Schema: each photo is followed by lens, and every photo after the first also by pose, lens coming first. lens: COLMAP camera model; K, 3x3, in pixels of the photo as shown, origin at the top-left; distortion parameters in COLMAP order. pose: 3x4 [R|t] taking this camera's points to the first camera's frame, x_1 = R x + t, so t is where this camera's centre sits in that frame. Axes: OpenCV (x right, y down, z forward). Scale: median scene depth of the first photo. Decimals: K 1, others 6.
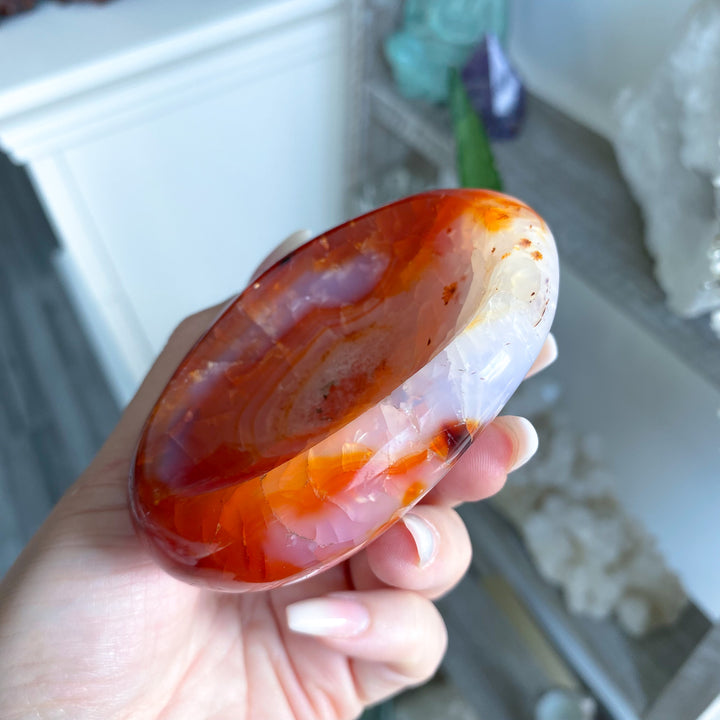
lens RADIAL K [[761.0, 0, 378.1], [0, 761.0, 361.6], [0, 0, 1]] dist [0.191555, -0.851313]
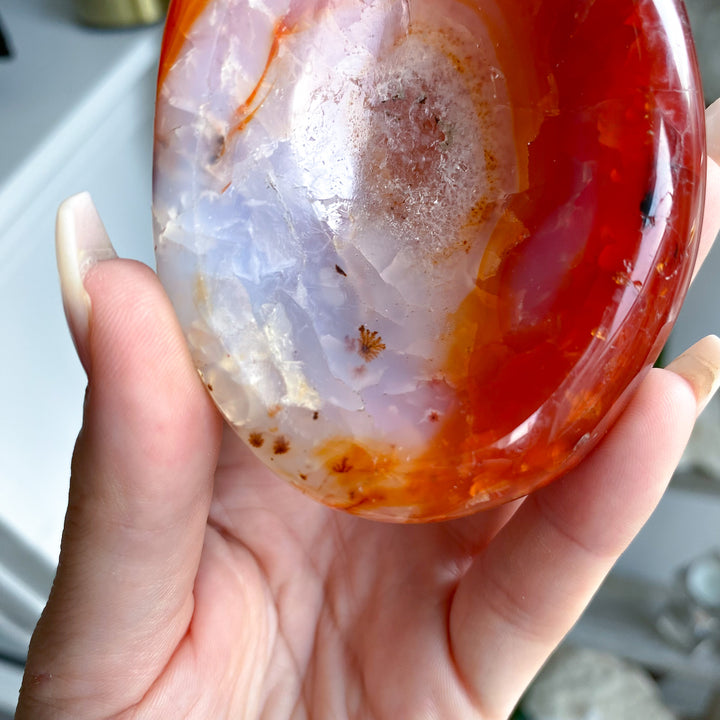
lens RADIAL K [[761.0, 0, 378.1], [0, 761.0, 361.6], [0, 0, 1]] dist [0.191555, -0.851313]
pose [[-0.523972, 0.712075, 0.467335, -0.202857], [-0.415753, -0.692704, 0.589331, -0.470648], [0.743373, 0.114497, 0.659005, 0.516763]]
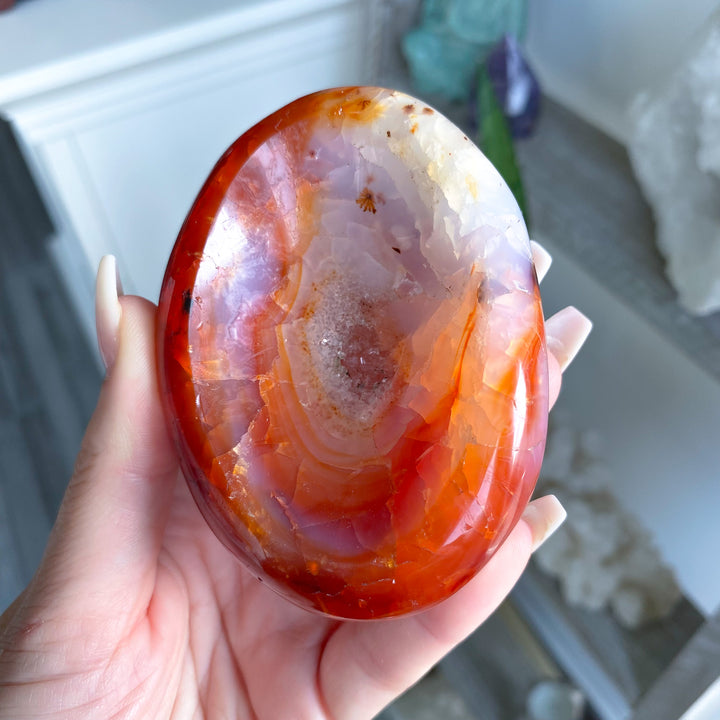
lens RADIAL K [[761.0, 0, 378.1], [0, 761.0, 361.6], [0, 0, 1]] dist [0.191555, -0.851313]
pose [[0.503468, -0.711280, 0.490511, -0.484494], [0.618576, 0.693091, 0.370121, -0.279092], [-0.603228, 0.117075, 0.788929, 0.228924]]
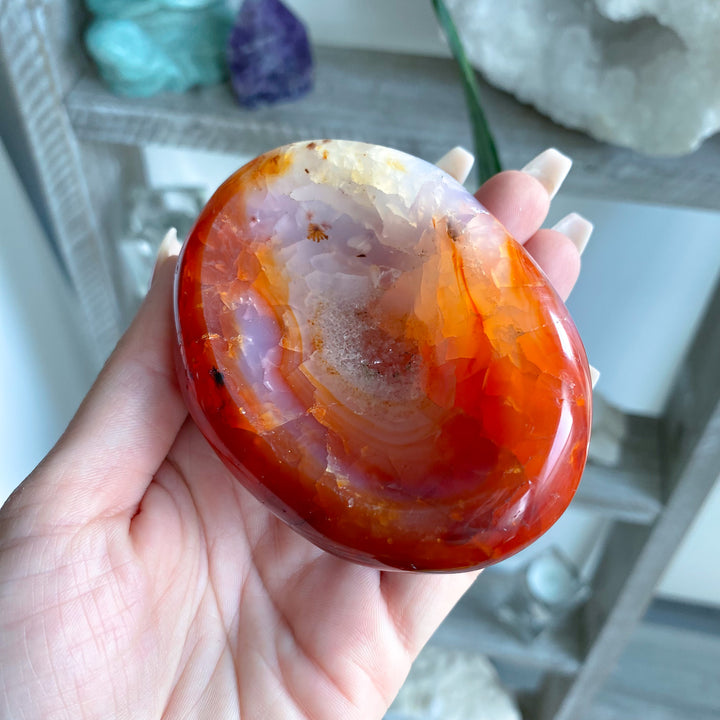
lens RADIAL K [[761.0, 0, 378.1], [0, 761.0, 361.6], [0, 0, 1]] dist [0.191555, -0.851313]
pose [[0.042674, -0.706431, 0.706494, -0.742224], [0.859168, 0.386854, 0.334923, -0.286502], [-0.509910, 0.592705, 0.623452, 0.357199]]
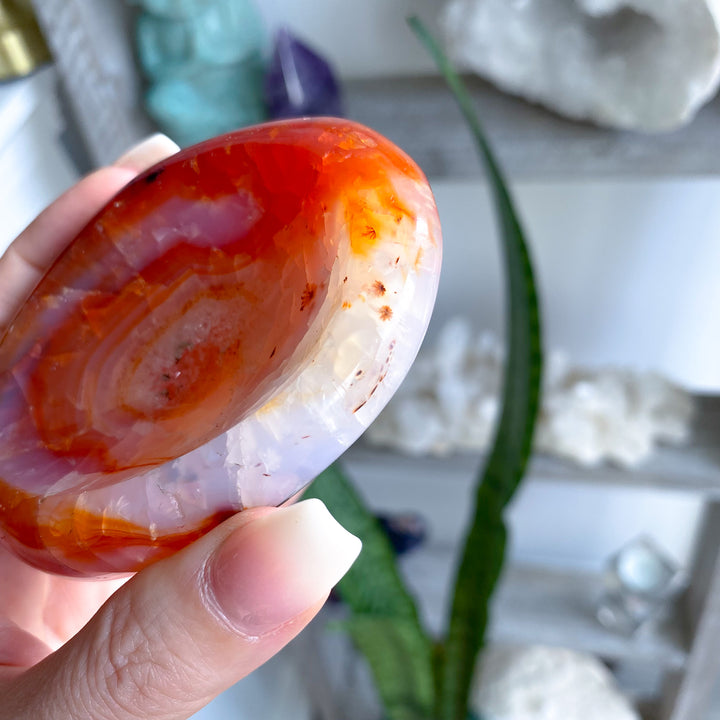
lens RADIAL K [[761.0, 0, 378.1], [0, 761.0, 361.6], [0, 0, 1]] dist [0.191555, -0.851313]
pose [[0.968490, 0.210201, -0.133576, 0.263042], [-0.125764, 0.875700, 0.466189, -0.378794], [0.214965, -0.434701, 0.874543, 0.272246]]
